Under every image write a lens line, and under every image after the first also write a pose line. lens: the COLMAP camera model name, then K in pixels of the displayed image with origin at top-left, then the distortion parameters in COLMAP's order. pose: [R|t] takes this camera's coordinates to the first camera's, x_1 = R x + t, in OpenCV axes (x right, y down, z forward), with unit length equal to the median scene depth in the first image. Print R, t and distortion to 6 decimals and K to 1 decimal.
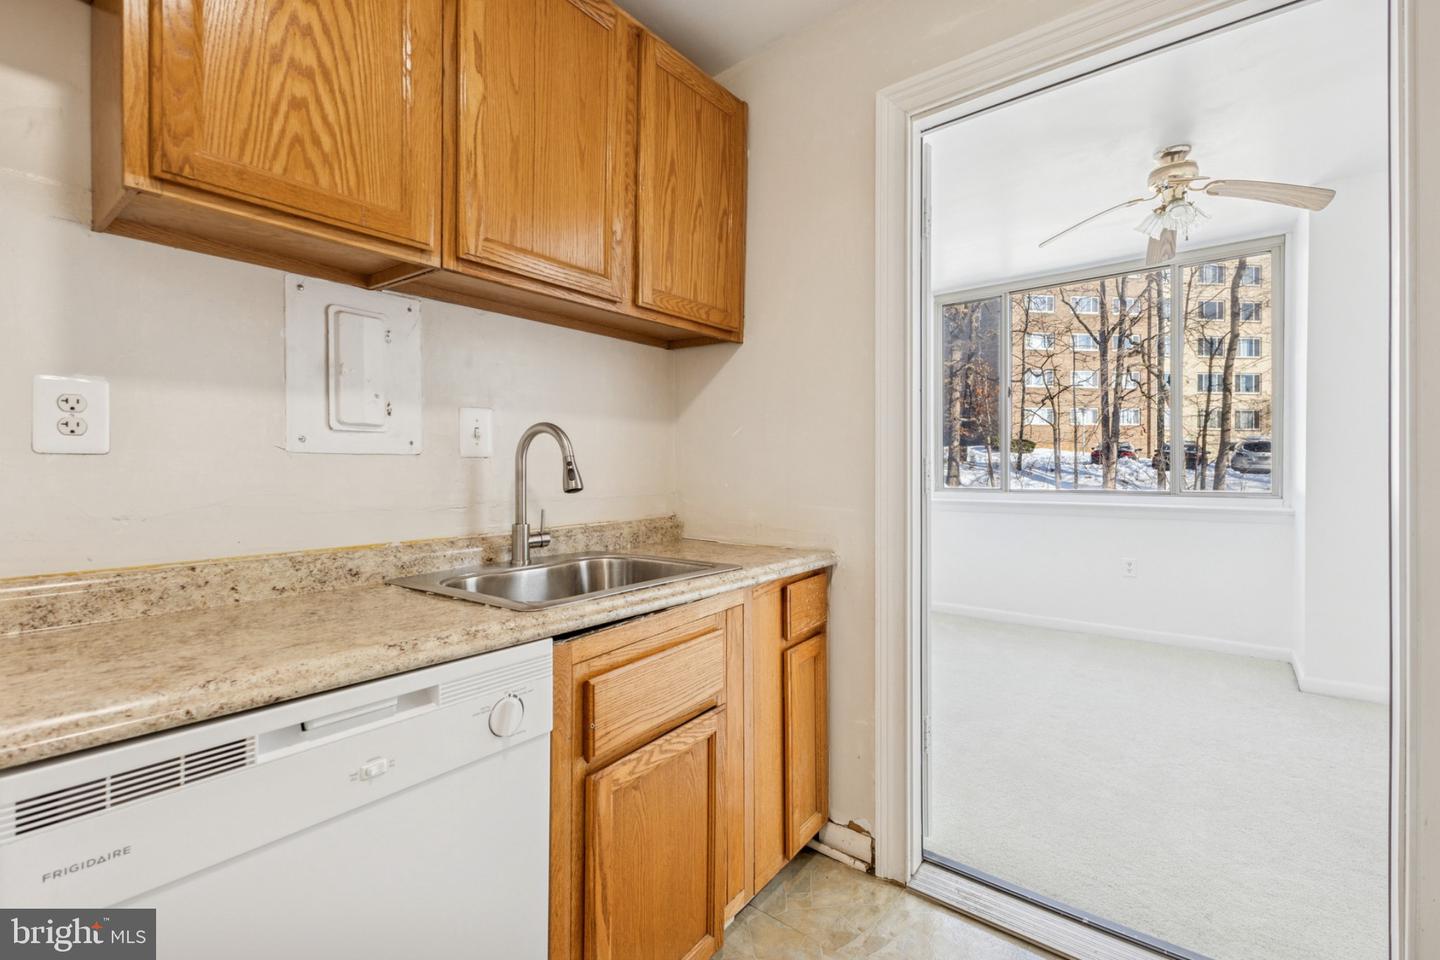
lens RADIAL K [[626.1, 0, 717.6], [0, 626.1, 470.6], [0, 0, 1]] dist [0.016505, 0.000276]
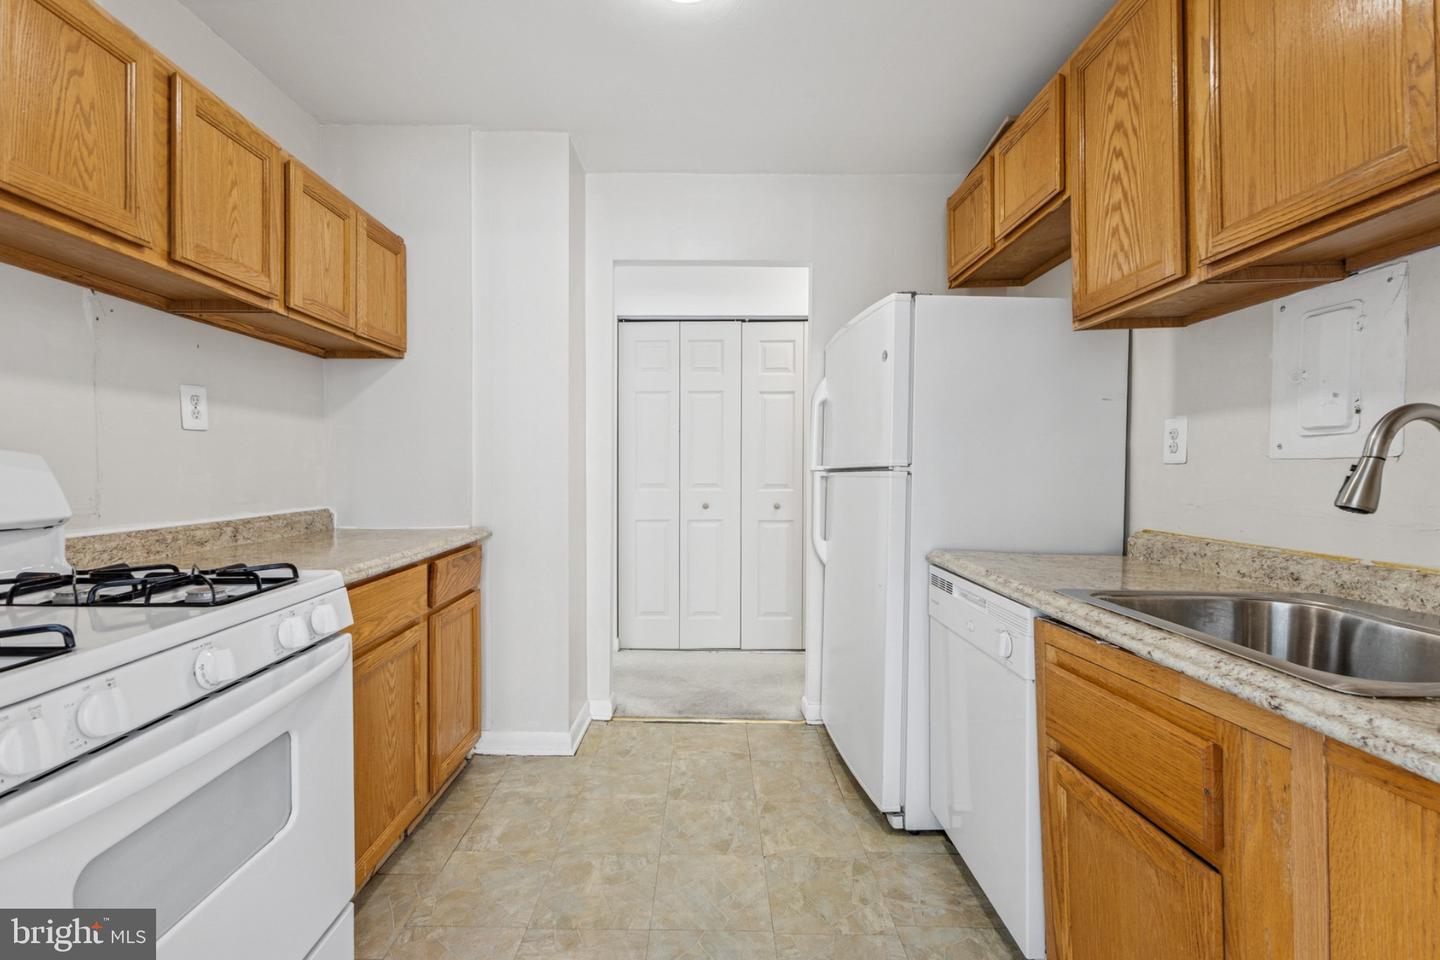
lens RADIAL K [[625.2, 0, 698.6], [0, 625.2, 469.0], [0, 0, 1]] dist [0.000568, -0.004101]
pose [[-0.798022, -0.000233, -0.602628, 0.600148], [-0.002799, 0.999991, 0.003320, -0.008772], [0.602622, 0.004336, -0.798015, 0.934752]]
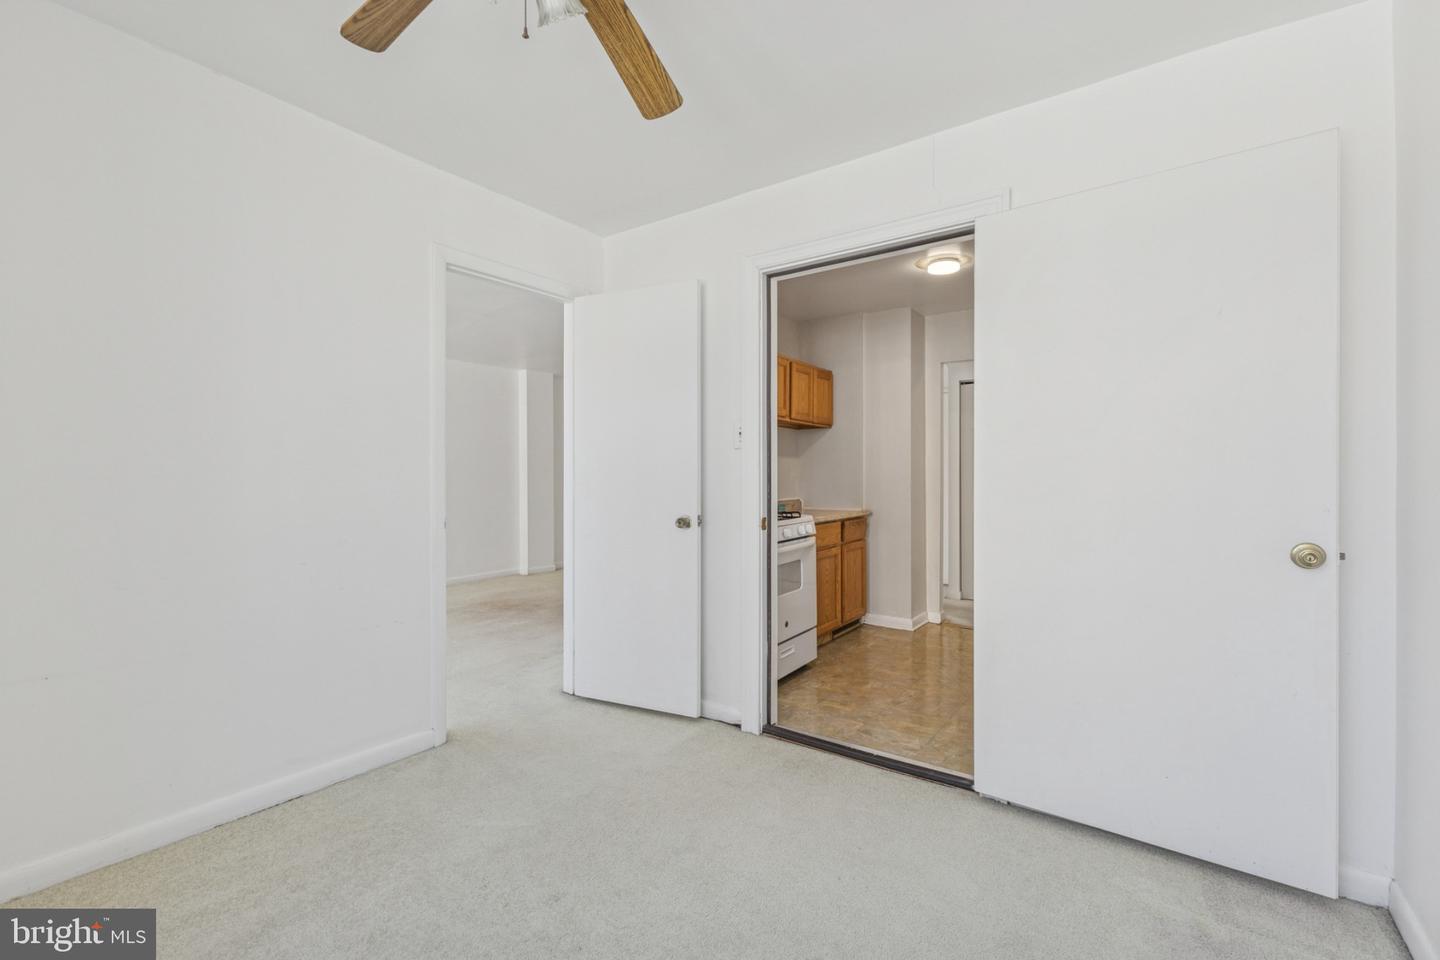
lens RADIAL K [[600.3, 0, 754.6], [0, 600.3, 478.4], [0, 0, 1]] dist [0.000849, 0.000048]
pose [[-0.997225, 0.001577, -0.074426, 0.846384], [0.001156, 0.999983, 0.005707, -0.029672], [0.074434, 0.005605, -0.997210, 2.156727]]
